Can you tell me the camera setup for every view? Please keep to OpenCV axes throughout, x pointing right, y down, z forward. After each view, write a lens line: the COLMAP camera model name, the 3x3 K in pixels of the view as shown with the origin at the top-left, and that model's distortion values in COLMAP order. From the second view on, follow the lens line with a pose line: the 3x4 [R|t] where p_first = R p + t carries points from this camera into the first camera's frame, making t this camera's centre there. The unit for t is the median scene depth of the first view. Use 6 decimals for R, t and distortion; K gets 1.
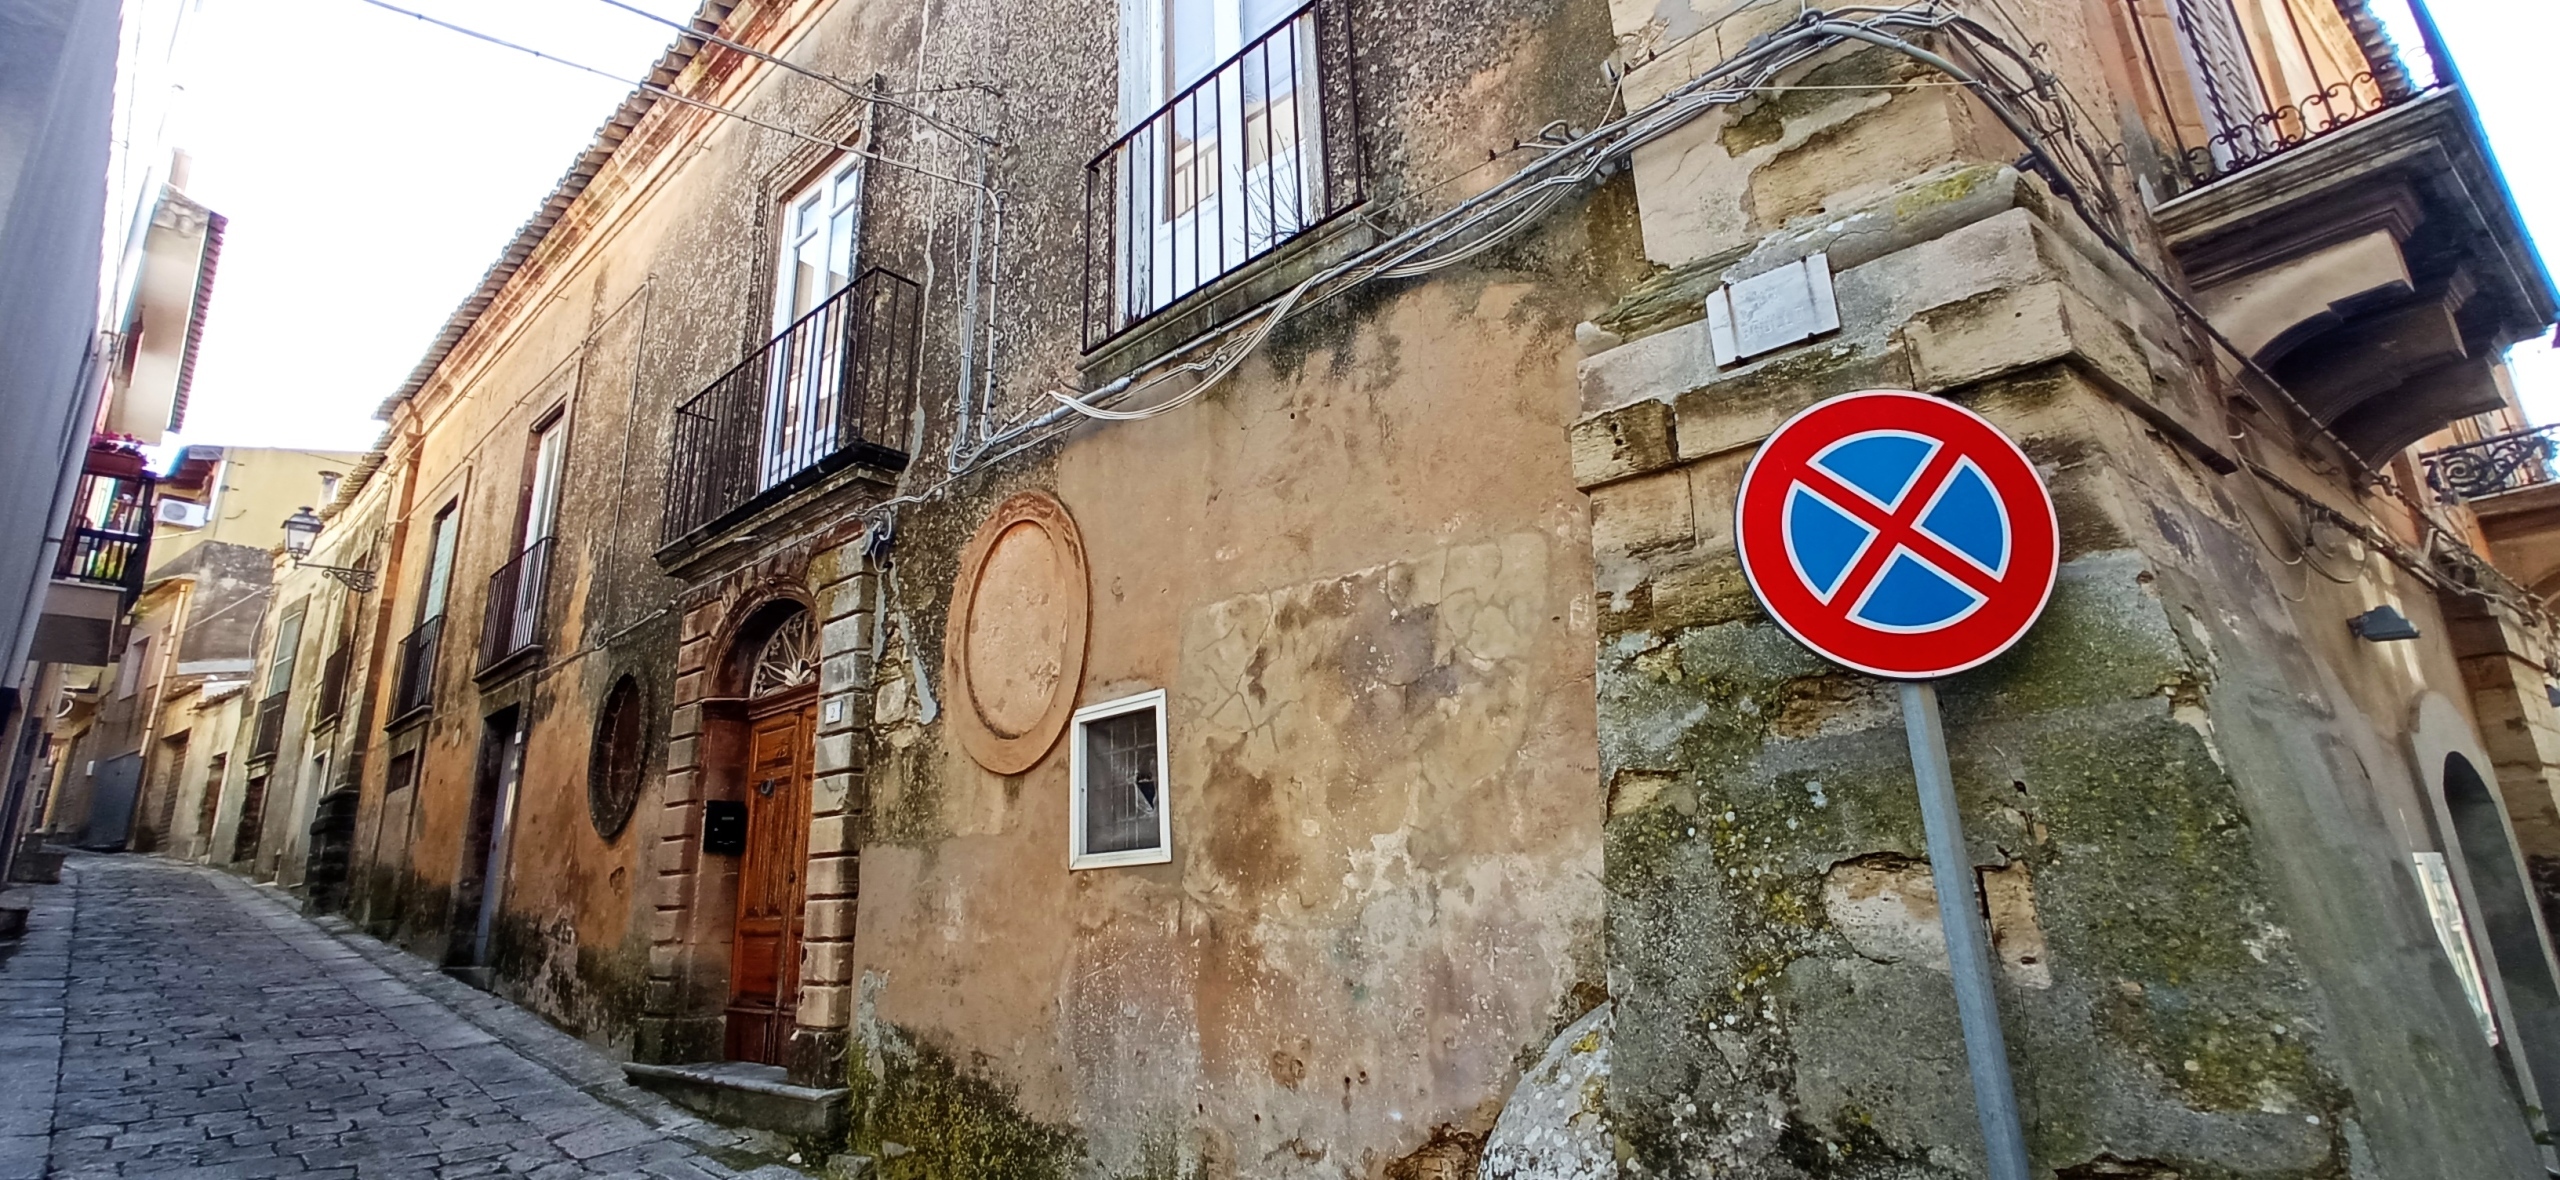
lens RADIAL K [[1132.9, 0, 1280.0], [0, 1132.9, 590.0], [0, 0, 1]] dist [-0.083849, 0.079450]
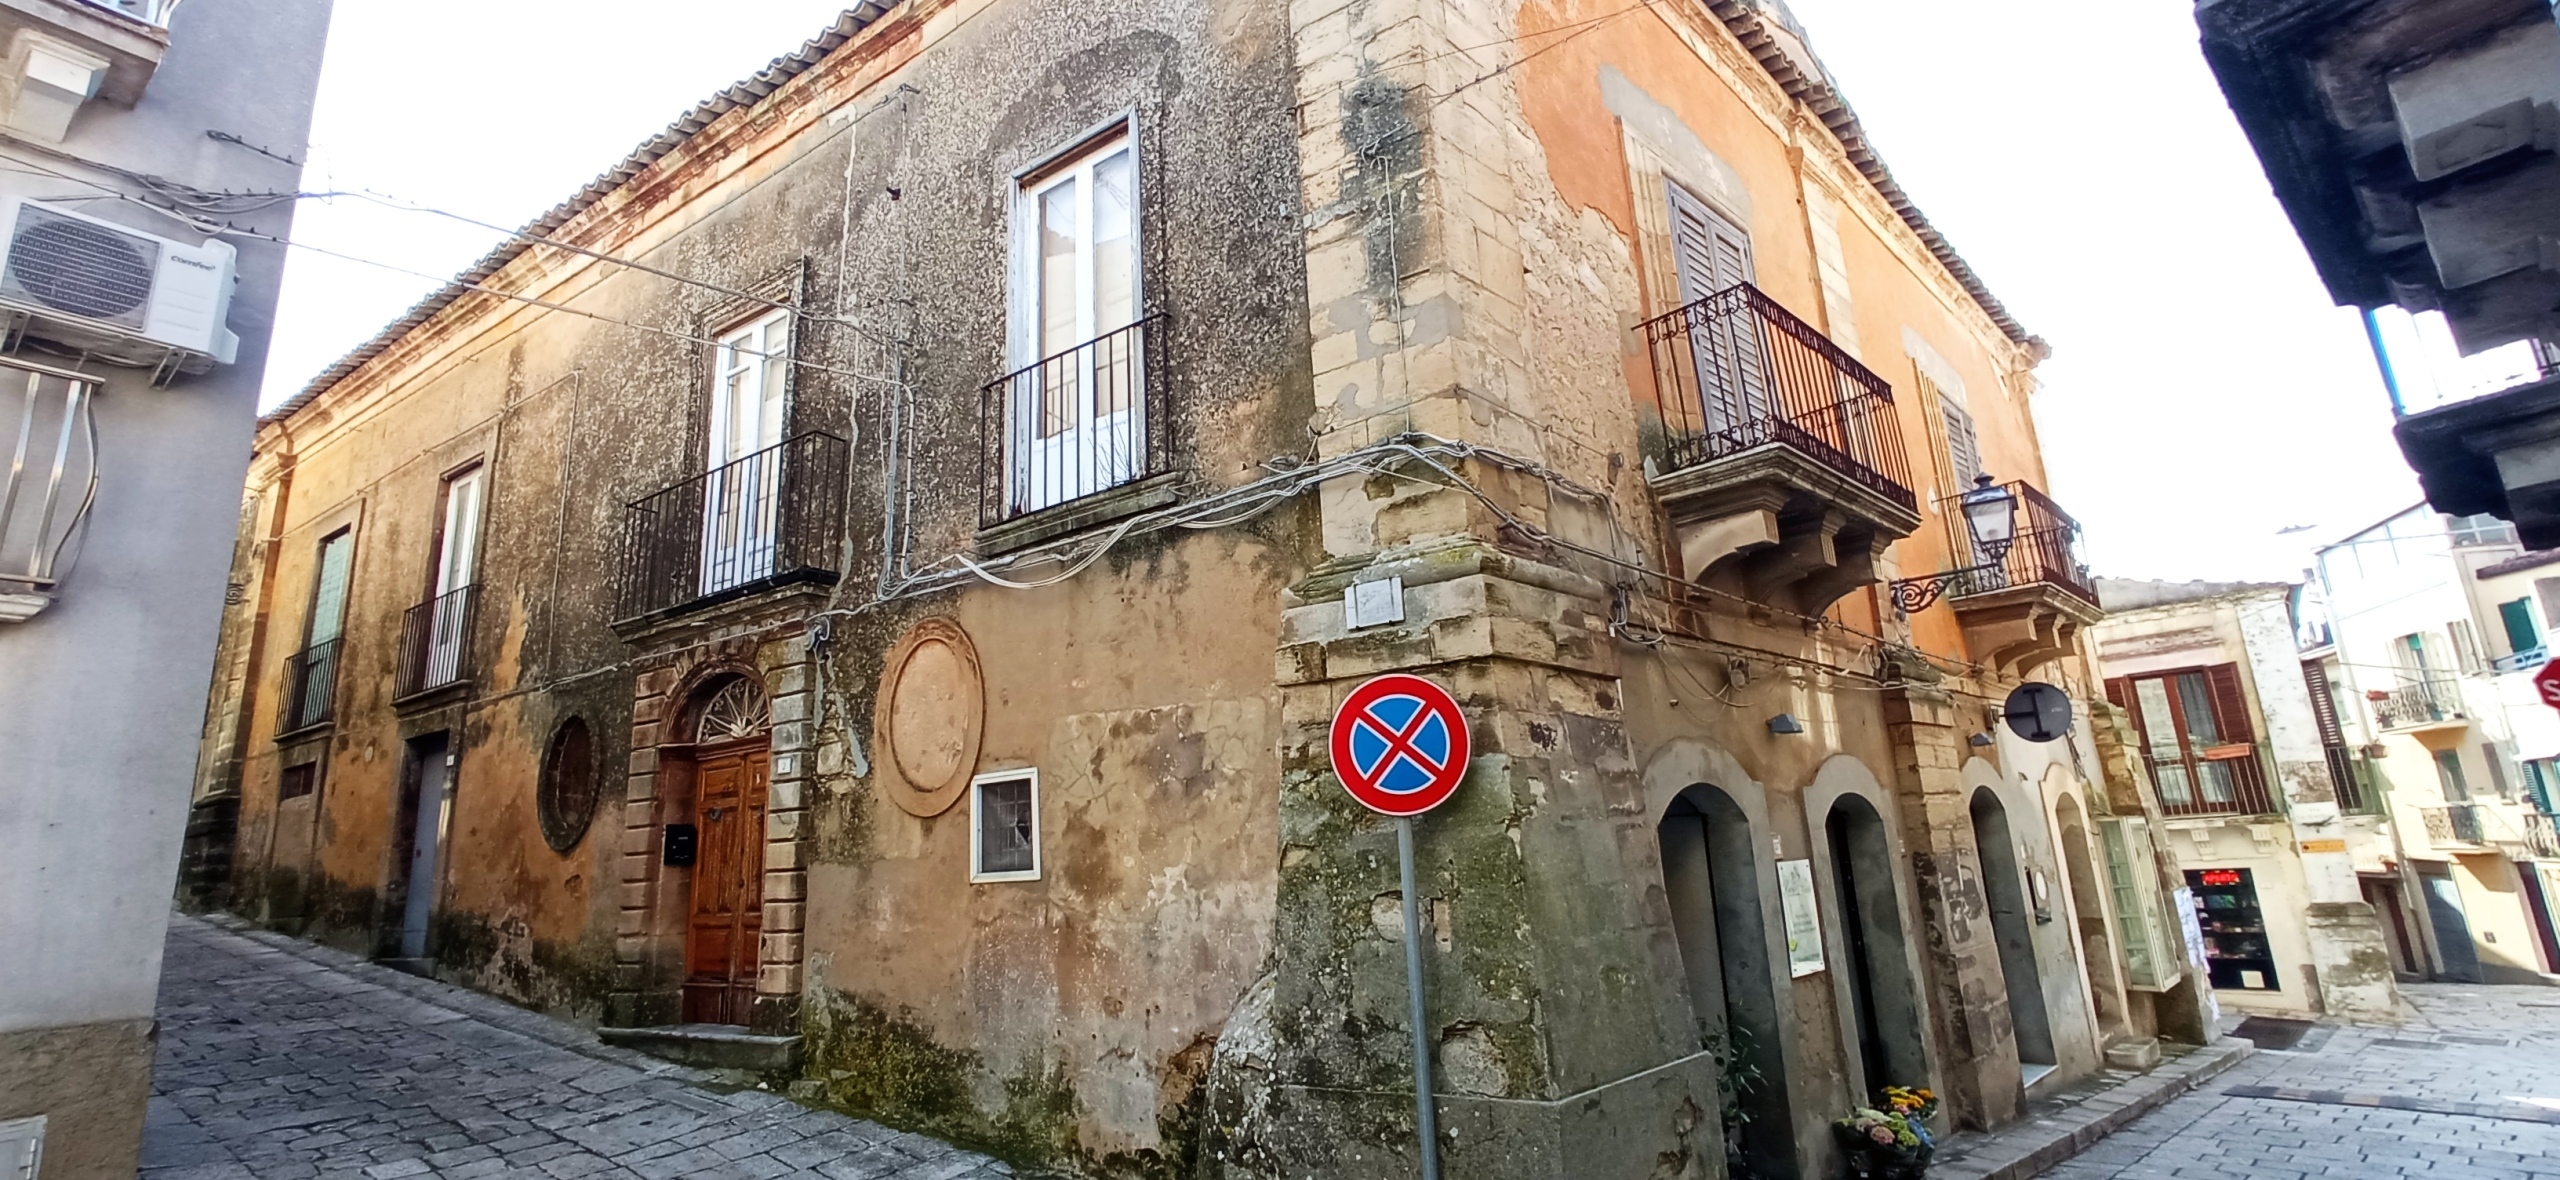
lens RADIAL K [[1132.9, 0, 1280.0], [0, 1132.9, 590.0], [0, 0, 1]] dist [-0.083849, 0.079450]
pose [[0.989788, 0.018491, 0.141343, 0.004899], [-0.022386, 0.999411, 0.026012, -0.205723], [-0.140778, -0.028911, 0.989619, -0.571208]]
